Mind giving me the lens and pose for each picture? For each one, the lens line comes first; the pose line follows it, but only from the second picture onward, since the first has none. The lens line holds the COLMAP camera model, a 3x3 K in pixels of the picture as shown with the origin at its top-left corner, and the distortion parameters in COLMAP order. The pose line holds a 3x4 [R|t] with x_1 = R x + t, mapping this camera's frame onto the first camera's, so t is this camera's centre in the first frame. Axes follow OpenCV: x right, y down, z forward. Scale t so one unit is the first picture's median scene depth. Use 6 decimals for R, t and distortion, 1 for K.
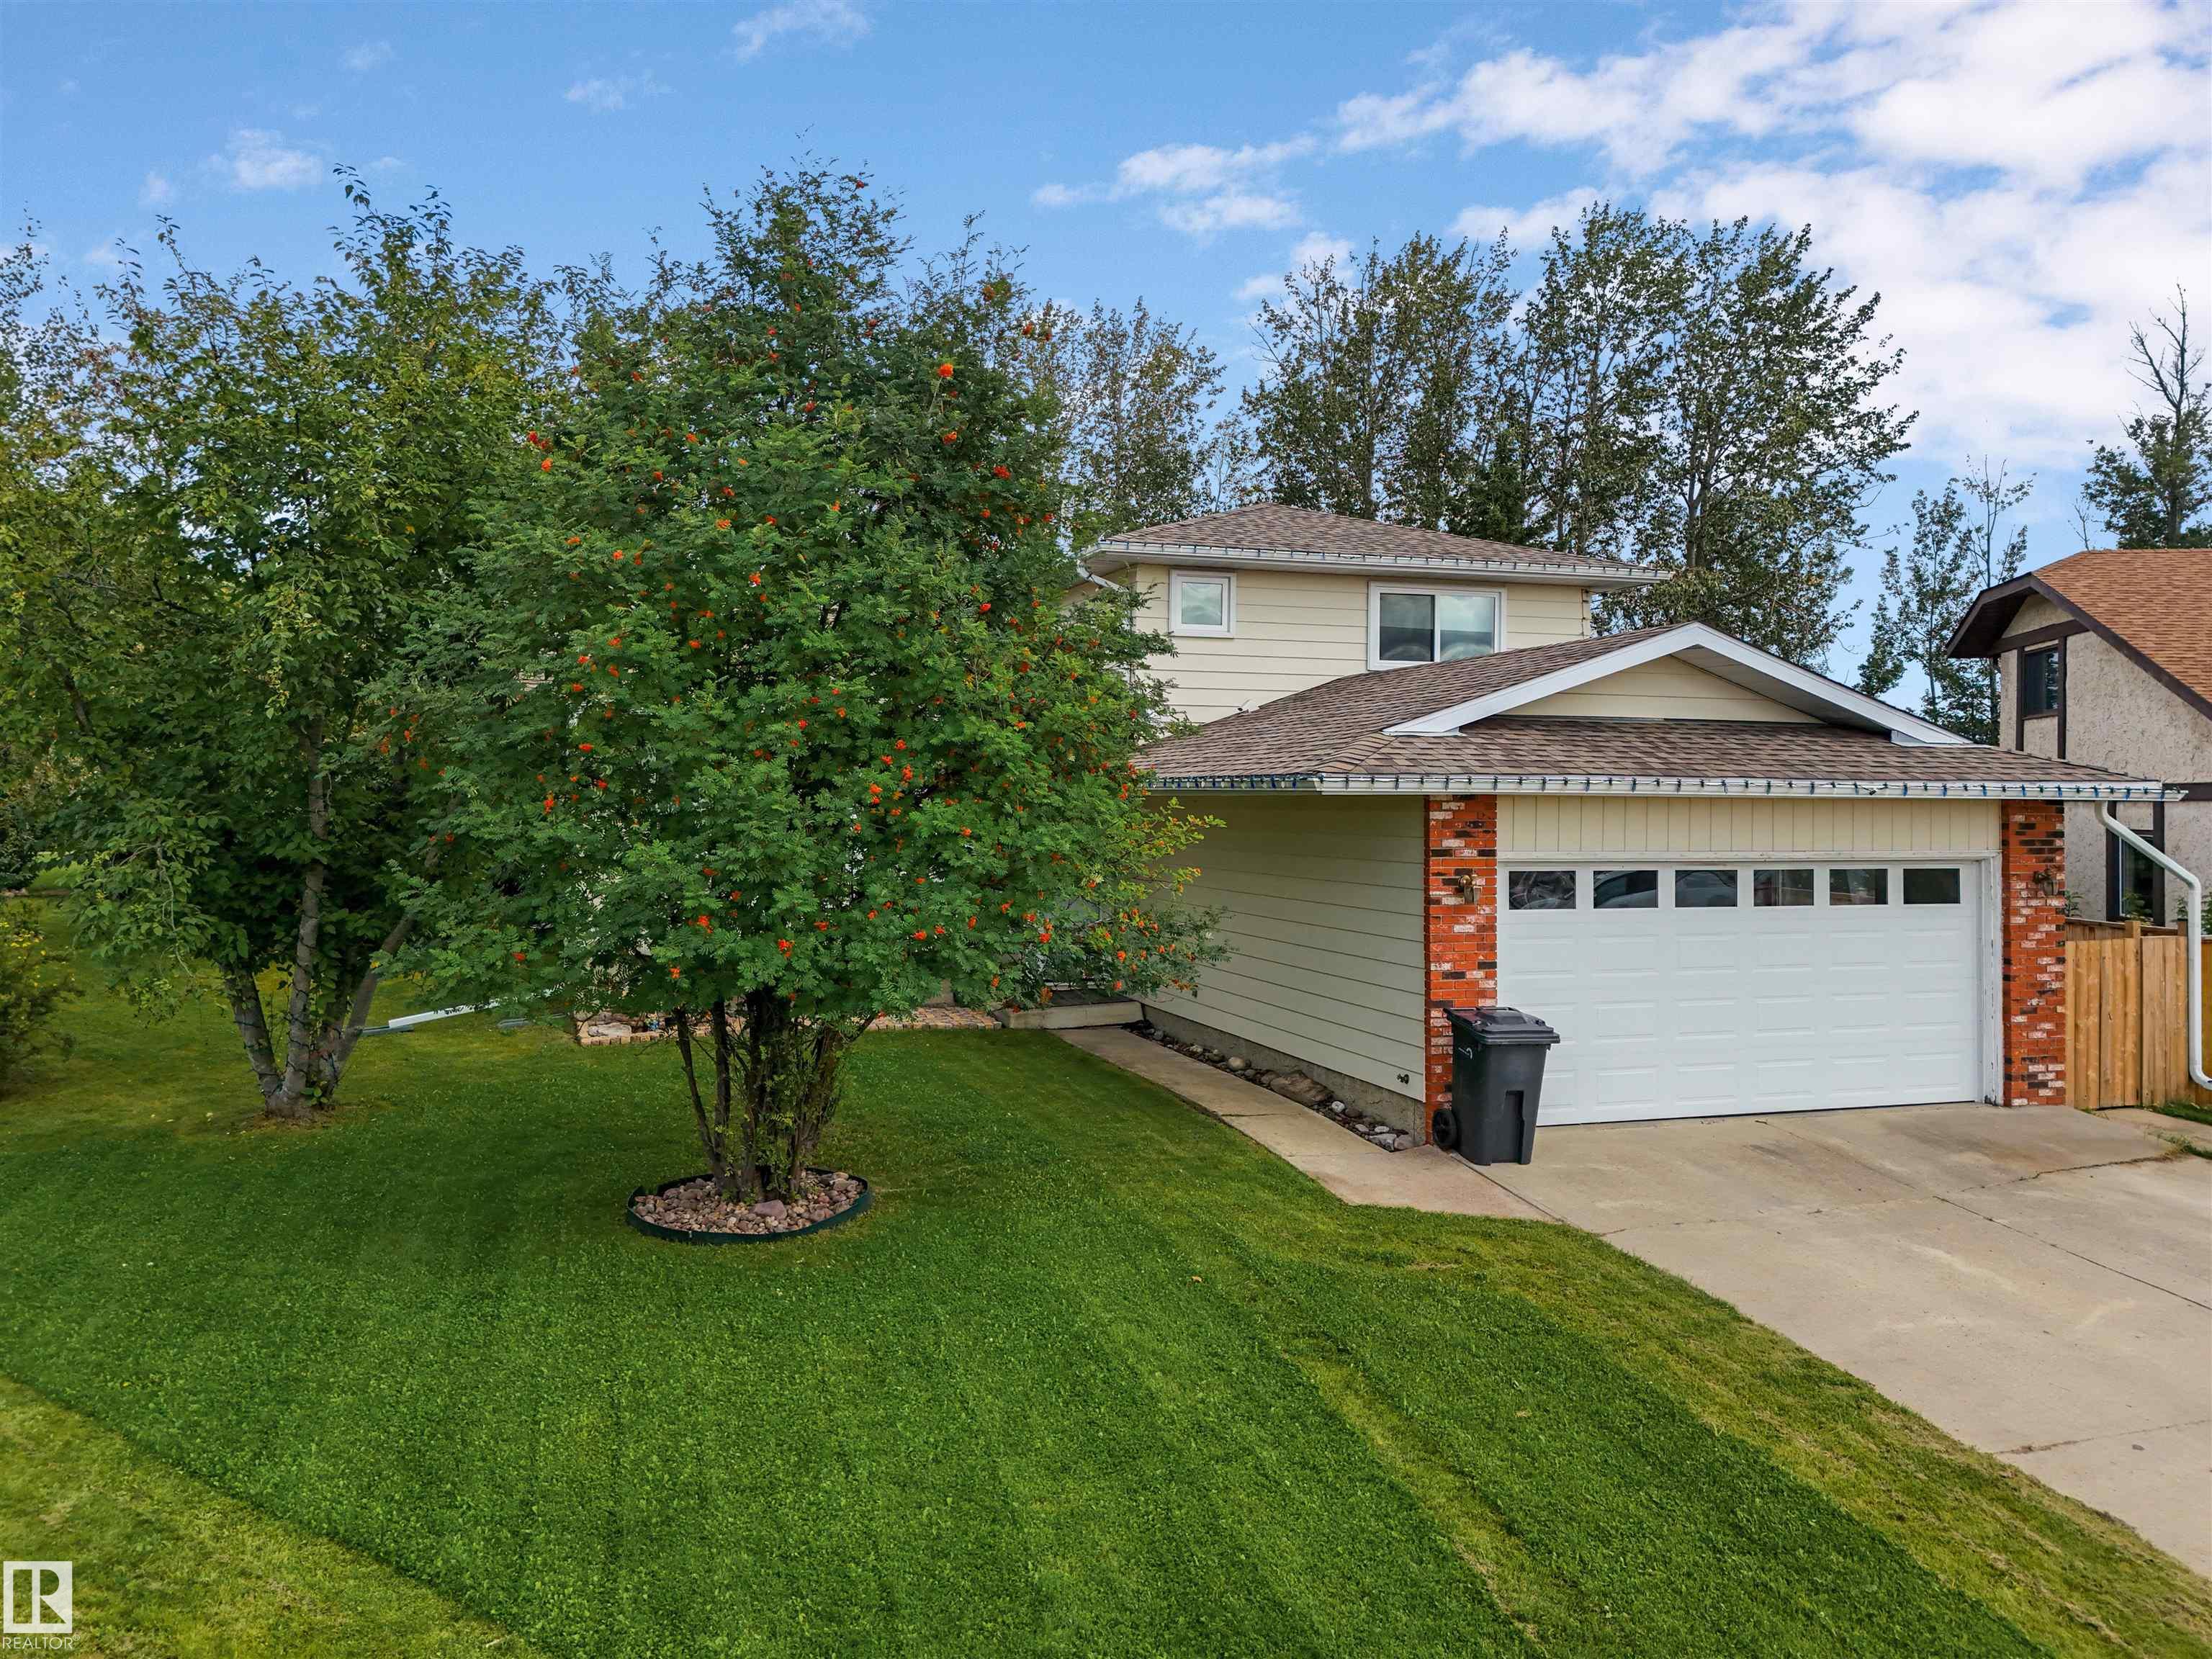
lens RADIAL K [[1652.2, 0, 1103.3], [0, 1652.2, 777.5], [0, 0, 1]] dist [0.077218, -0.072827]
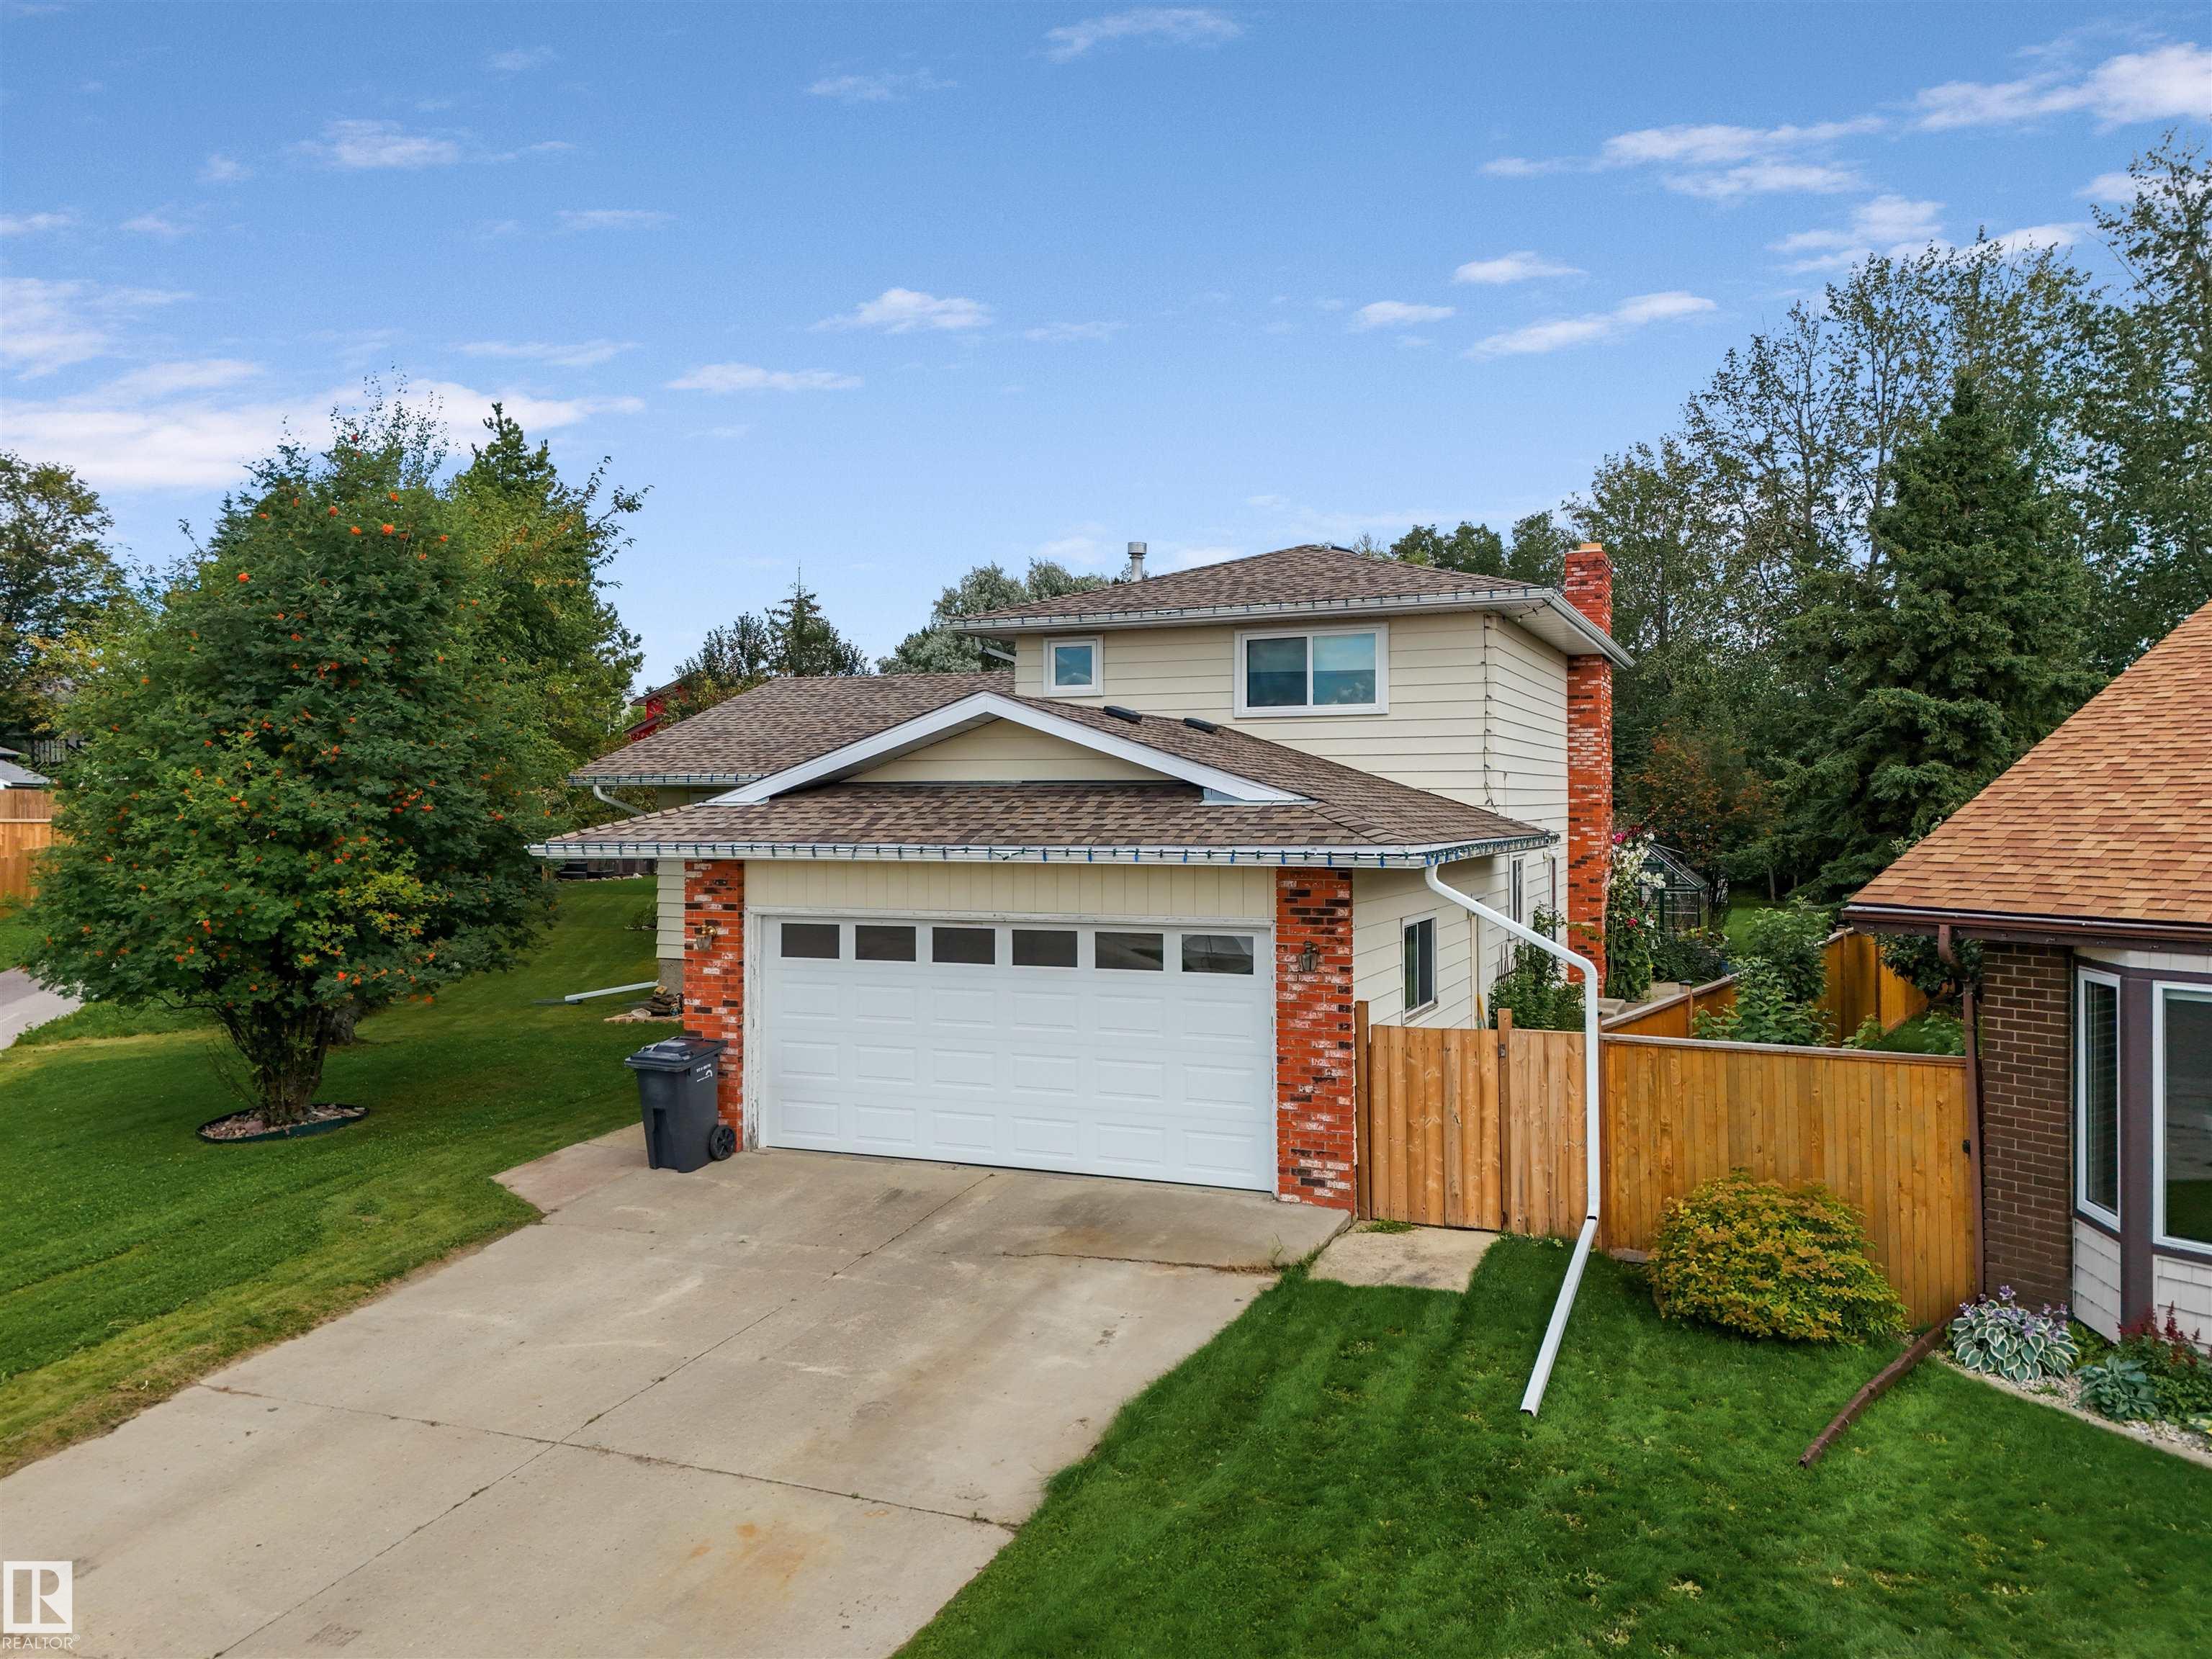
lens RADIAL K [[1652.2, 0, 1103.3], [0, 1652.2, 777.5], [0, 0, 1]] dist [0.077218, -0.072827]
pose [[0.752172, -0.019445, -0.658680, 1.060674], [0.016875, 0.999805, -0.010245, -0.025906], [0.658751, -0.003410, 0.752354, 0.261128]]
